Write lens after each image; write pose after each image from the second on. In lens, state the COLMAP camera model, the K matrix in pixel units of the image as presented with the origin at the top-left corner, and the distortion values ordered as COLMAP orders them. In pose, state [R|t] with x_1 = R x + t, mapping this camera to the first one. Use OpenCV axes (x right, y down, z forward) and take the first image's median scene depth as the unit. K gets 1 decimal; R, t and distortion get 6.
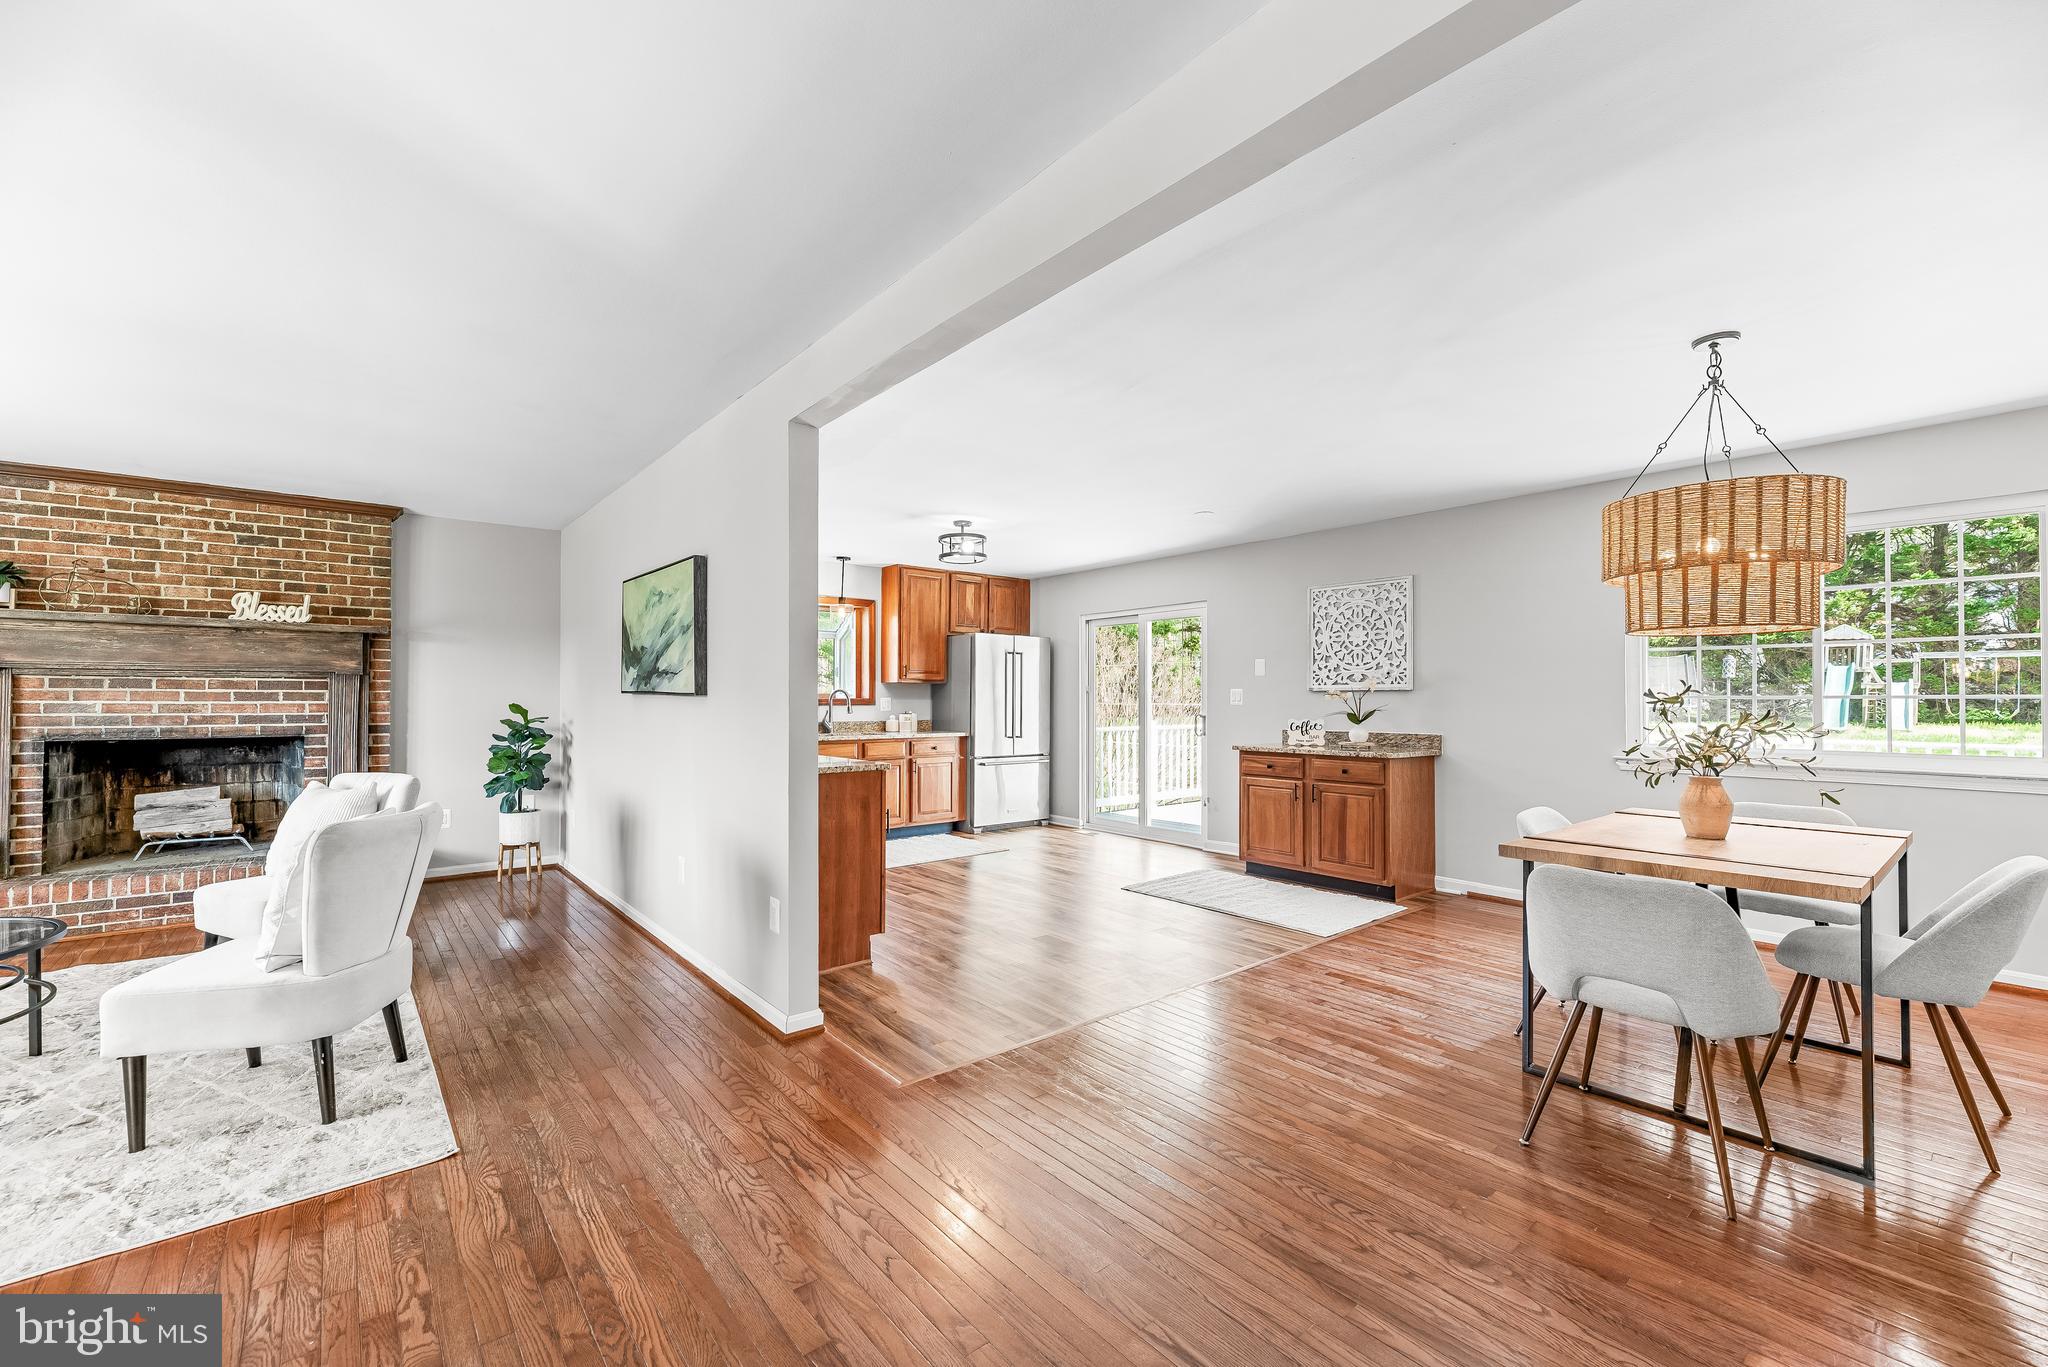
lens RADIAL K [[832.8, 0, 1018.4], [0, 832.8, 690.1], [0, 0, 1]] dist [-0.000483, 0.000282]
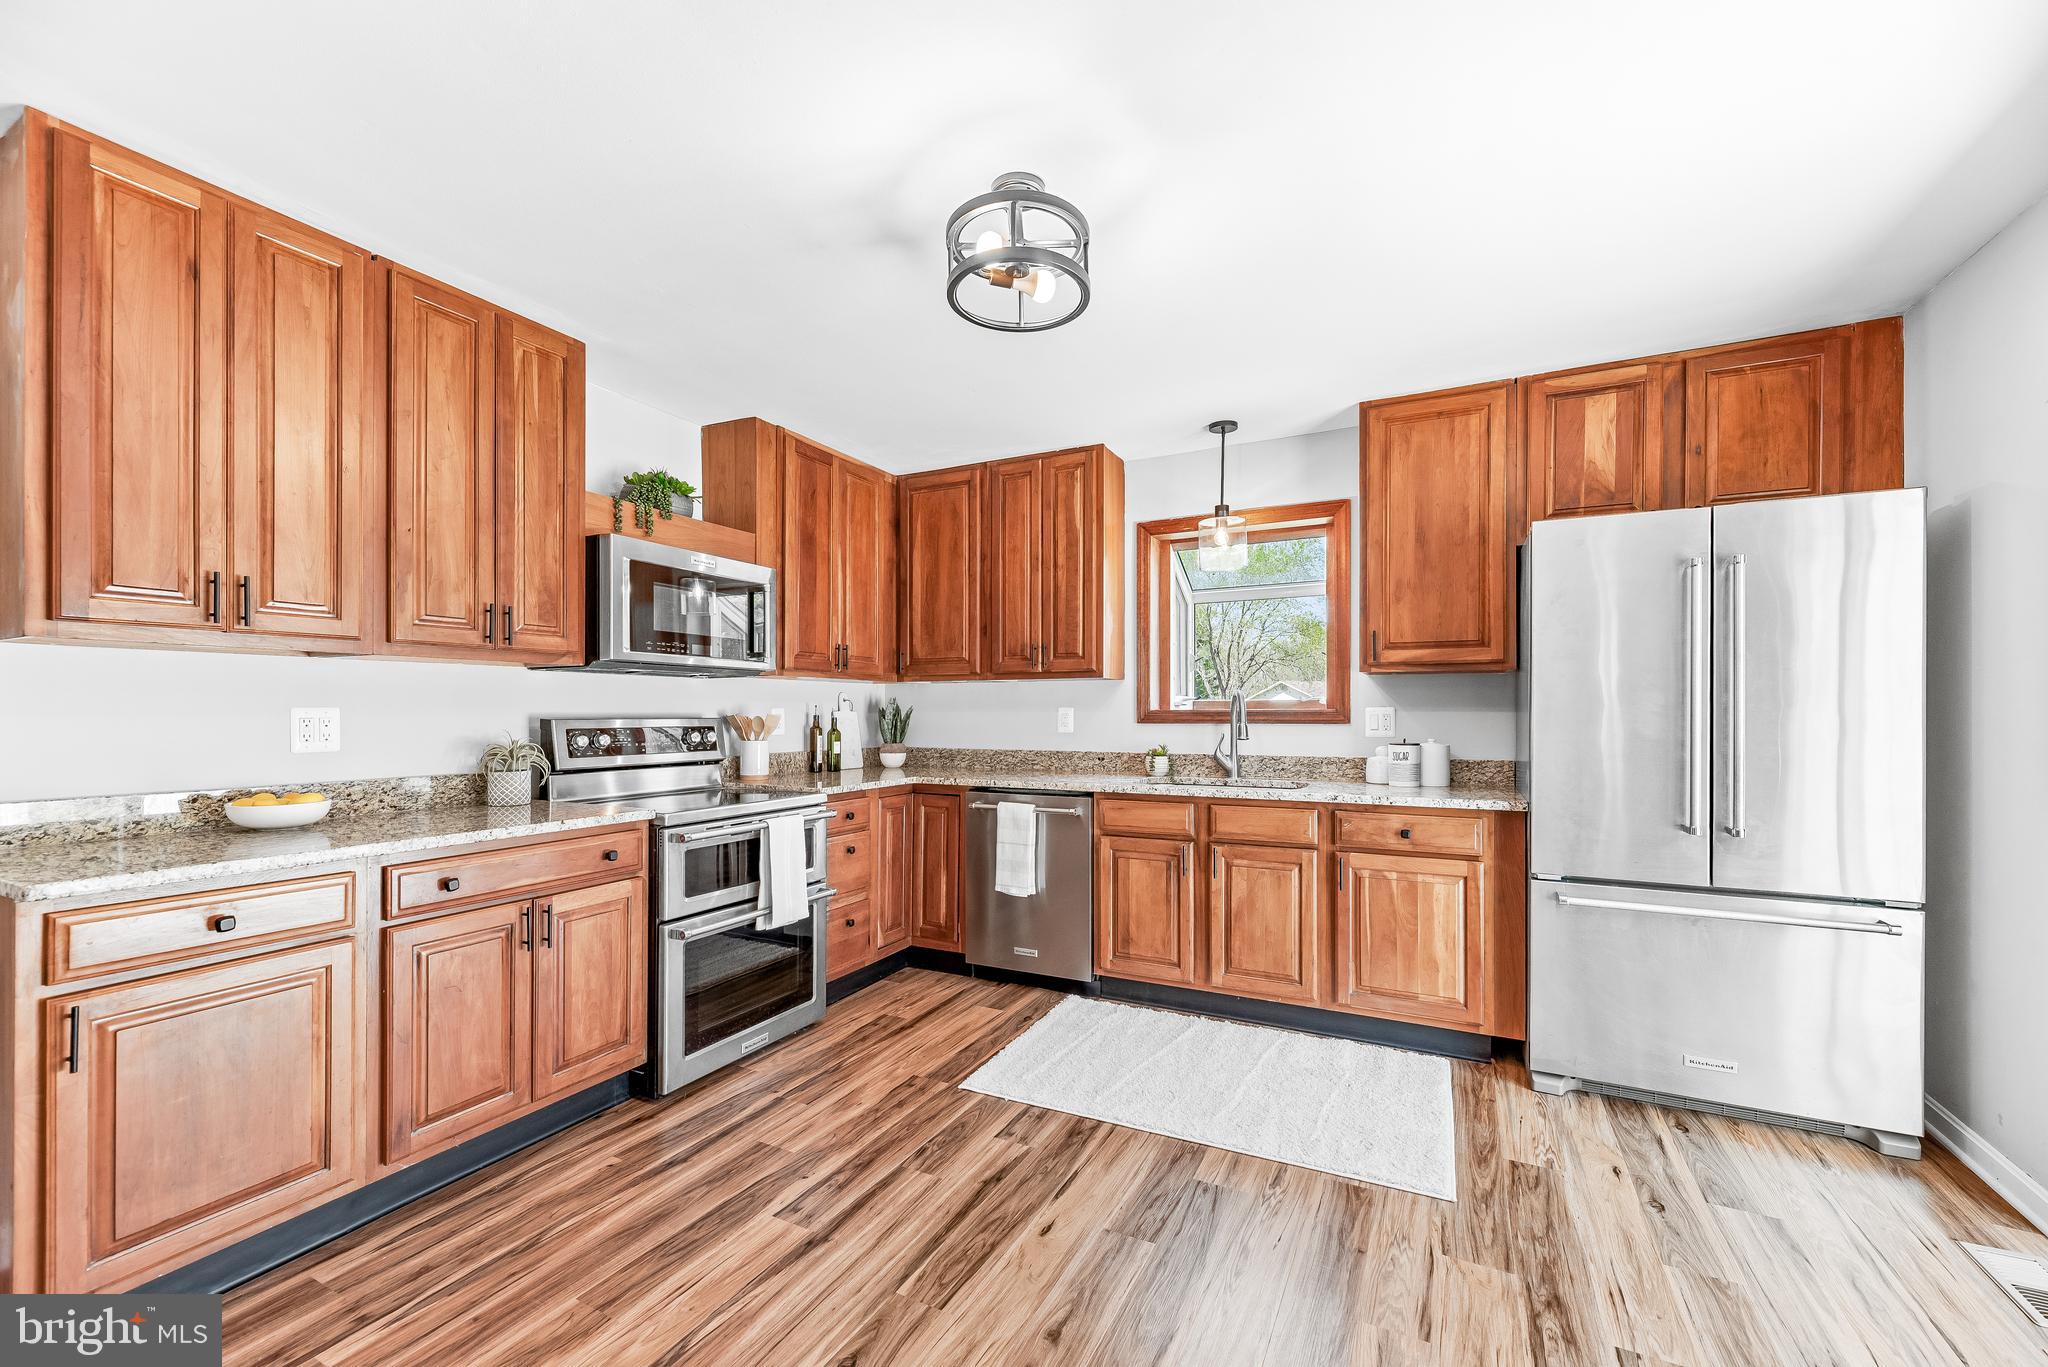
lens RADIAL K [[831.4, 0, 1017.6], [0, 831.4, 710.8], [0, 0, 1]] dist [0.002574, 0.000289]
pose [[0.396212, -0.003273, -0.918153, 0.270521], [0.011369, 0.999934, 0.001341, 0.011963], [0.918089, -0.010970, 0.396223, 0.959087]]
